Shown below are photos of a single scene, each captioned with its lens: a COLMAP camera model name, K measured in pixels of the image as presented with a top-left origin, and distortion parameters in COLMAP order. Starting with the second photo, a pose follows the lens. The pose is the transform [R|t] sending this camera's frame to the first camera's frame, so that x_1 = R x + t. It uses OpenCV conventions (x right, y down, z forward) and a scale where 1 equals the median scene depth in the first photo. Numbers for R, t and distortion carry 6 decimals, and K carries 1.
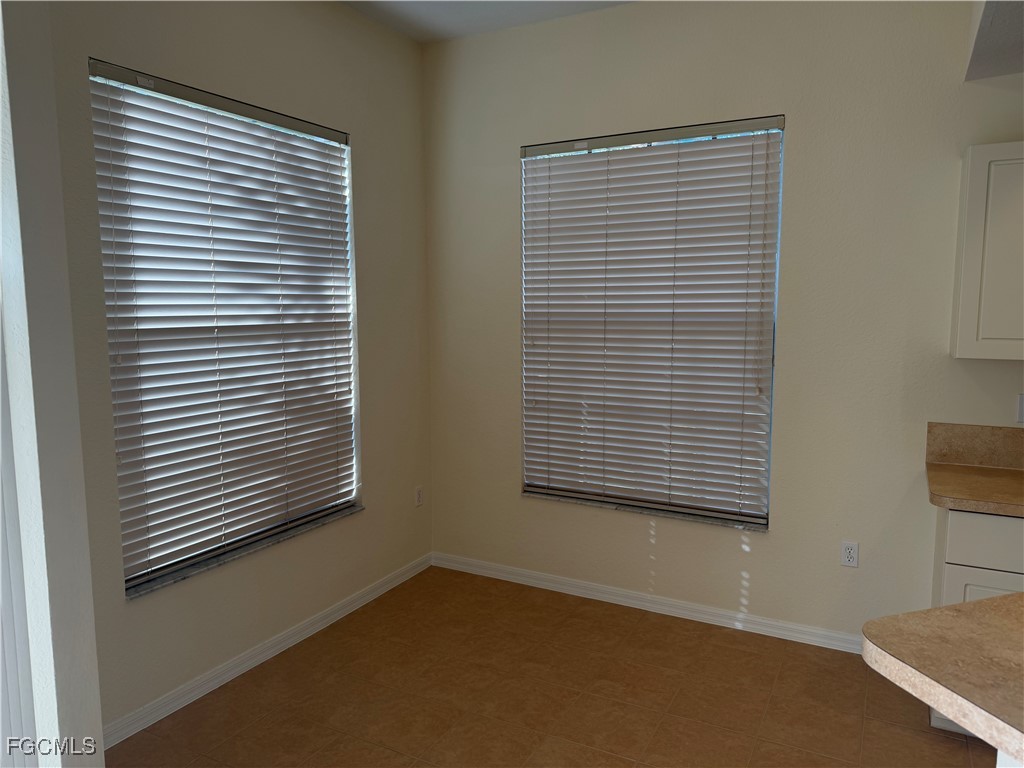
lens RADIAL K [[721.8, 0, 512.0], [0, 721.8, 384.0], [0, 0, 1]] dist [0.108120, -0.136808]
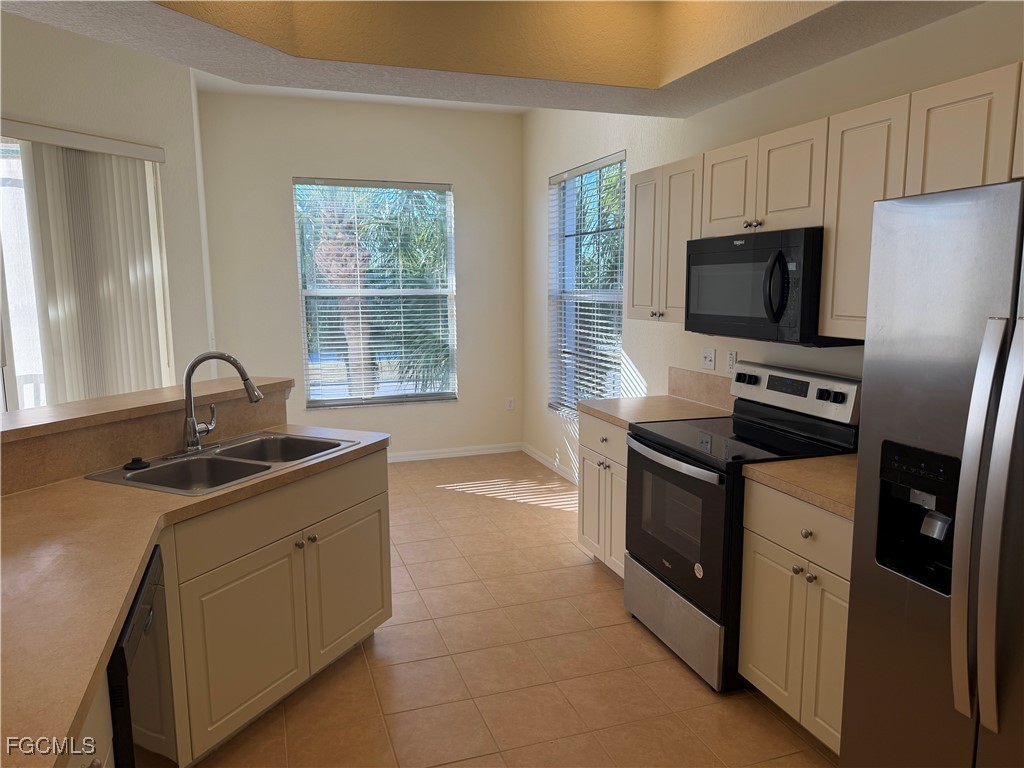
lens RADIAL K [[721.8, 0, 512.0], [0, 721.8, 384.0], [0, 0, 1]] dist [0.108120, -0.136808]
pose [[0.733160, 0.095380, -0.673334, 1.094024], [-0.077029, 0.995391, 0.057127, 0.025241], [0.675679, 0.009983, 0.737128, -0.186374]]
